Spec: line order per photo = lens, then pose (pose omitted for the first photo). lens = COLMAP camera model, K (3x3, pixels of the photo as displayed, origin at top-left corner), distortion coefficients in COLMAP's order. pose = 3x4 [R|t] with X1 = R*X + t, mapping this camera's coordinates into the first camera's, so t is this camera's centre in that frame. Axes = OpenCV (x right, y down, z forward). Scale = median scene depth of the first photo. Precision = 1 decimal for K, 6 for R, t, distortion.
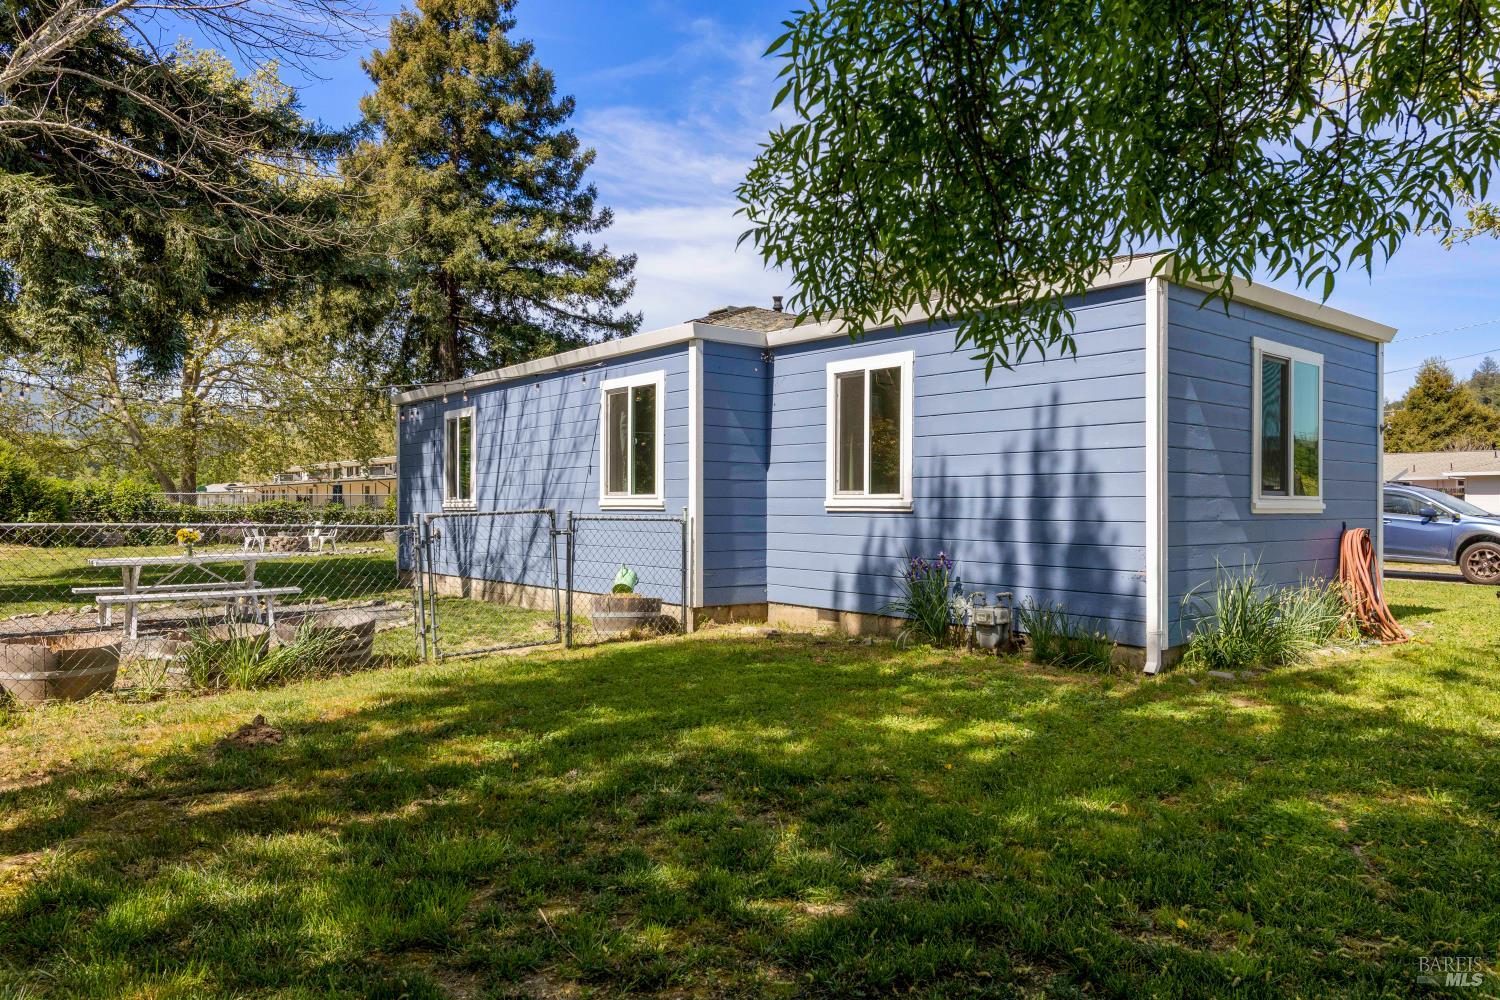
lens RADIAL K [[1000.8, 0, 750.0], [0, 1000.8, 500.0], [0, 0, 1]] dist [0.001757, 0.001547]
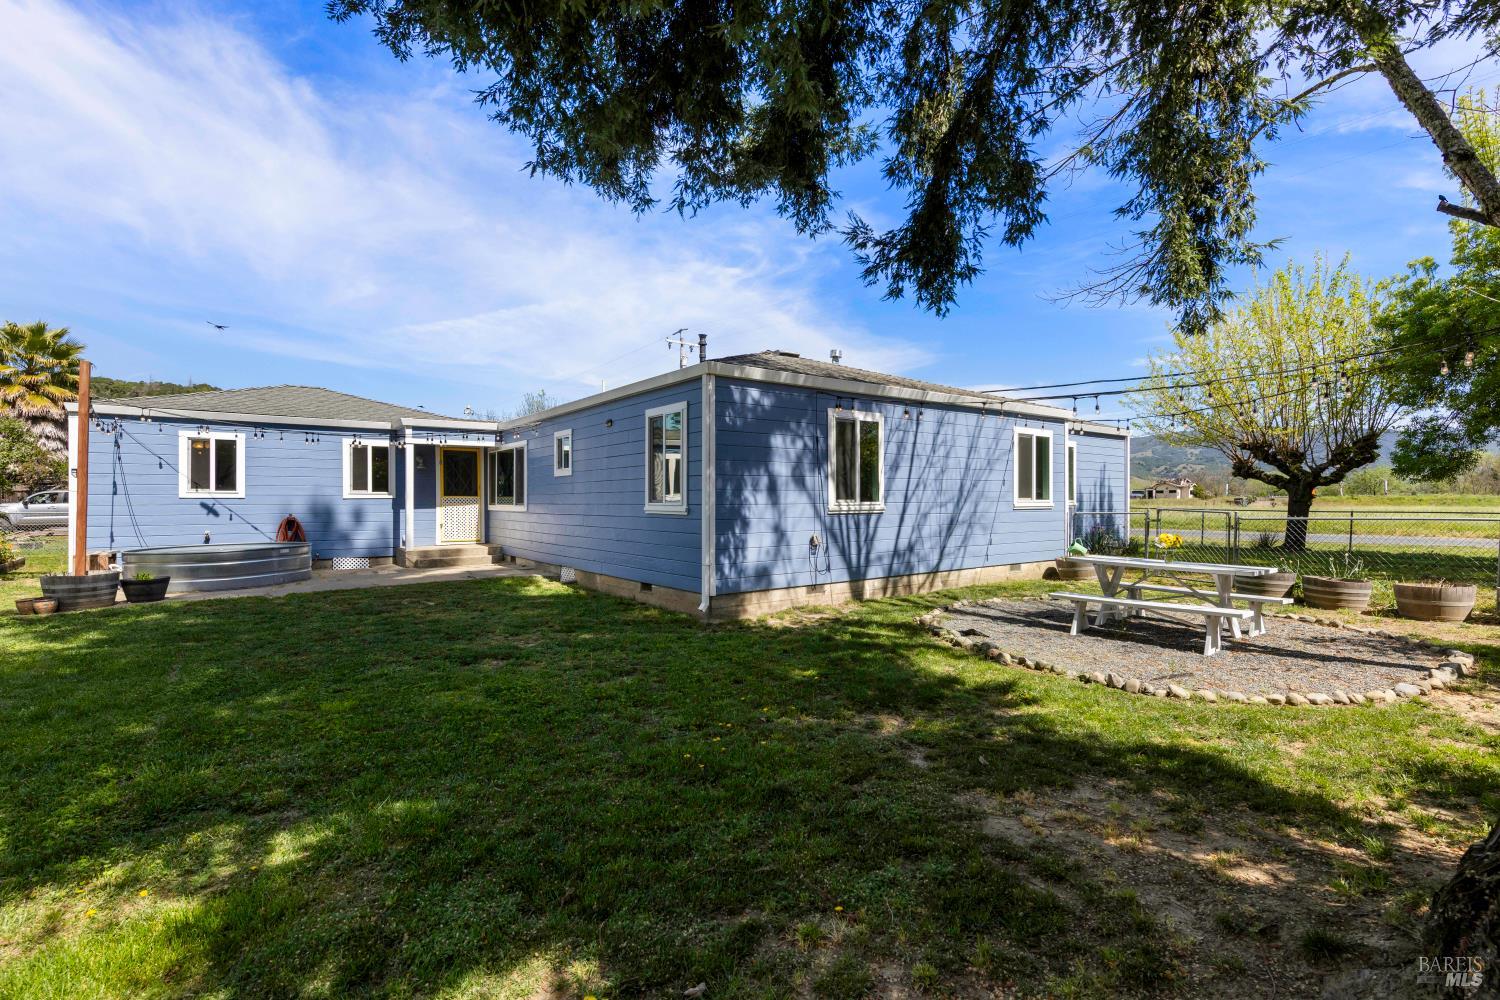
lens RADIAL K [[695.1, 0, 778.0], [0, 695.1, 500.0], [0, 0, 1]] dist [0.008632, 0.000208]
pose [[0.012067, 0.000042, 0.999927, -1.085323], [-0.002998, 0.999996, -0.000006, -0.002313], [-0.999923, -0.002997, 0.012068, 1.188241]]
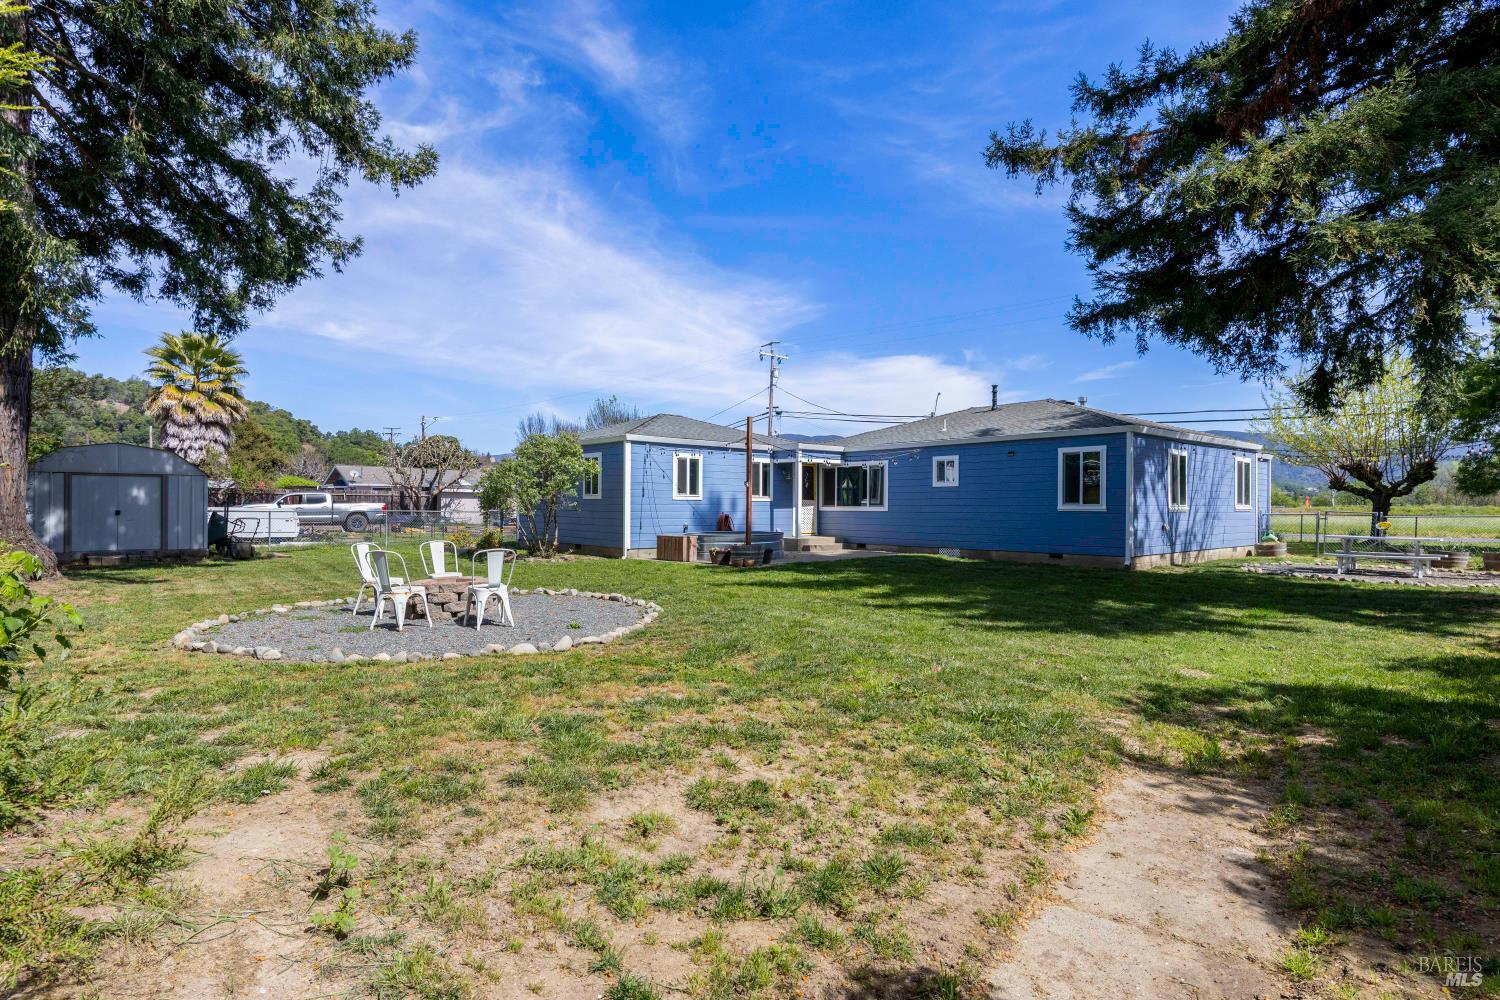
lens RADIAL K [[791.7, 0, 767.7], [0, 791.7, 501.4], [0, 0, 1]] dist [0.000405, -0.000175]
pose [[-0.062787, 0.006535, 0.998006, -1.712842], [-0.009180, 0.999932, -0.007125, 0.010258], [-0.997985, -0.009609, -0.062723, 1.952055]]
